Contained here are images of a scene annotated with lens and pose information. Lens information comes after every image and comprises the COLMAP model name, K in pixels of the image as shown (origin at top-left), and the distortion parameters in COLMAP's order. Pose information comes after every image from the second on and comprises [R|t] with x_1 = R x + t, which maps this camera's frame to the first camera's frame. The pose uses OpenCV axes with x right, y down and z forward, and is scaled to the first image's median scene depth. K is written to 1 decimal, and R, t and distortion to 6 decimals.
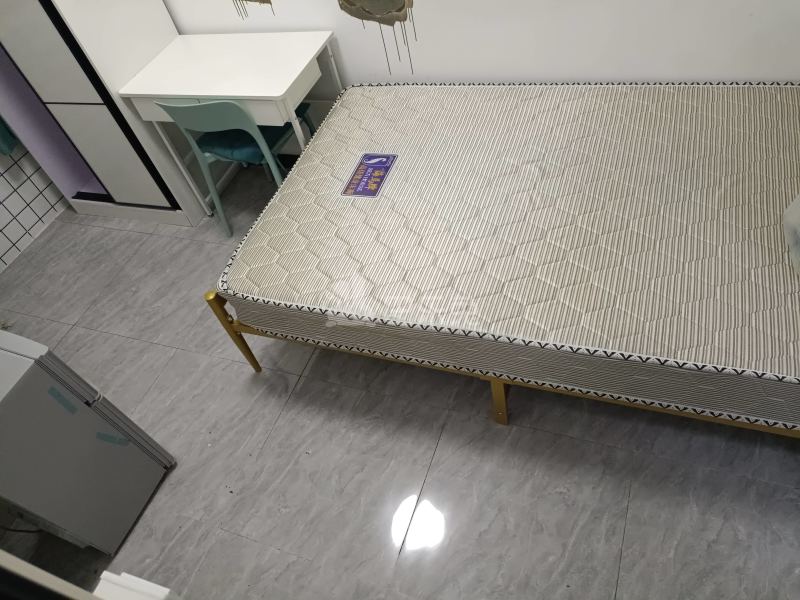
lens RADIAL K [[591.4, 0, 400.0], [0, 591.4, 300.0], [0, 0, 1]] dist [0.048486, -0.049083]
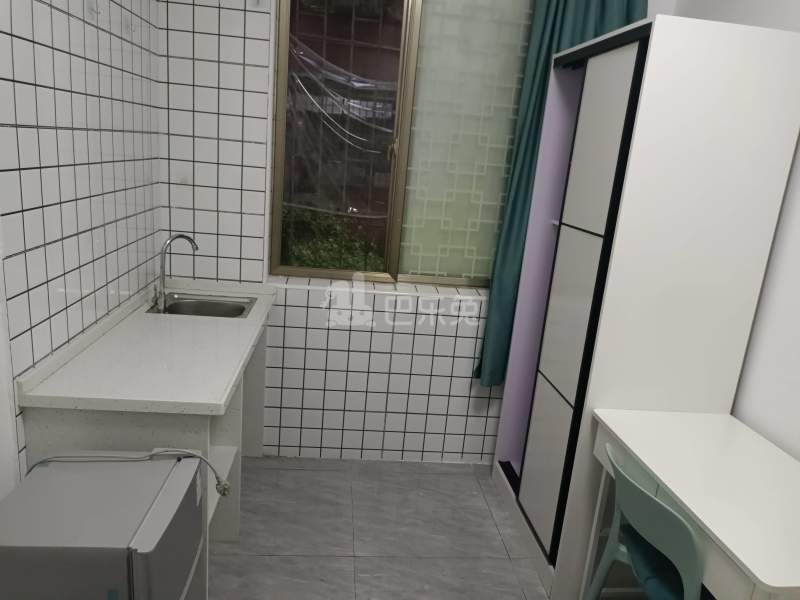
lens RADIAL K [[591.4, 0, 400.0], [0, 591.4, 300.0], [0, 0, 1]] dist [0.048486, -0.049083]
pose [[0.402759, 0.438404, -0.803485, -0.011443], [-0.786817, 0.614341, -0.059202, -0.161205], [0.467659, 0.656039, 0.592375, 0.279870]]
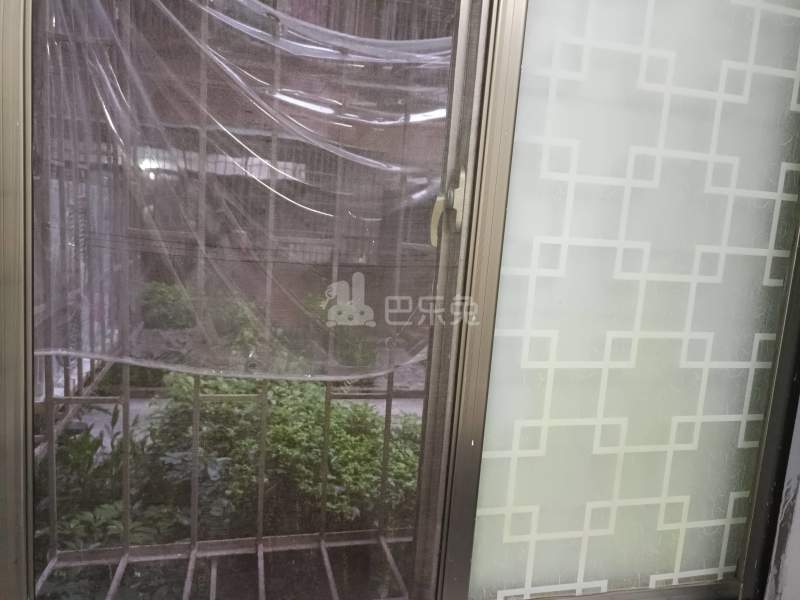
lens RADIAL K [[591.4, 0, 400.0], [0, 591.4, 300.0], [0, 0, 1]] dist [0.048486, -0.049083]
pose [[0.538320, 0.339312, -0.771413, -0.598090], [-0.737984, 0.631797, -0.237092, -0.238421], [0.406928, 0.696922, 0.590516, 0.508407]]
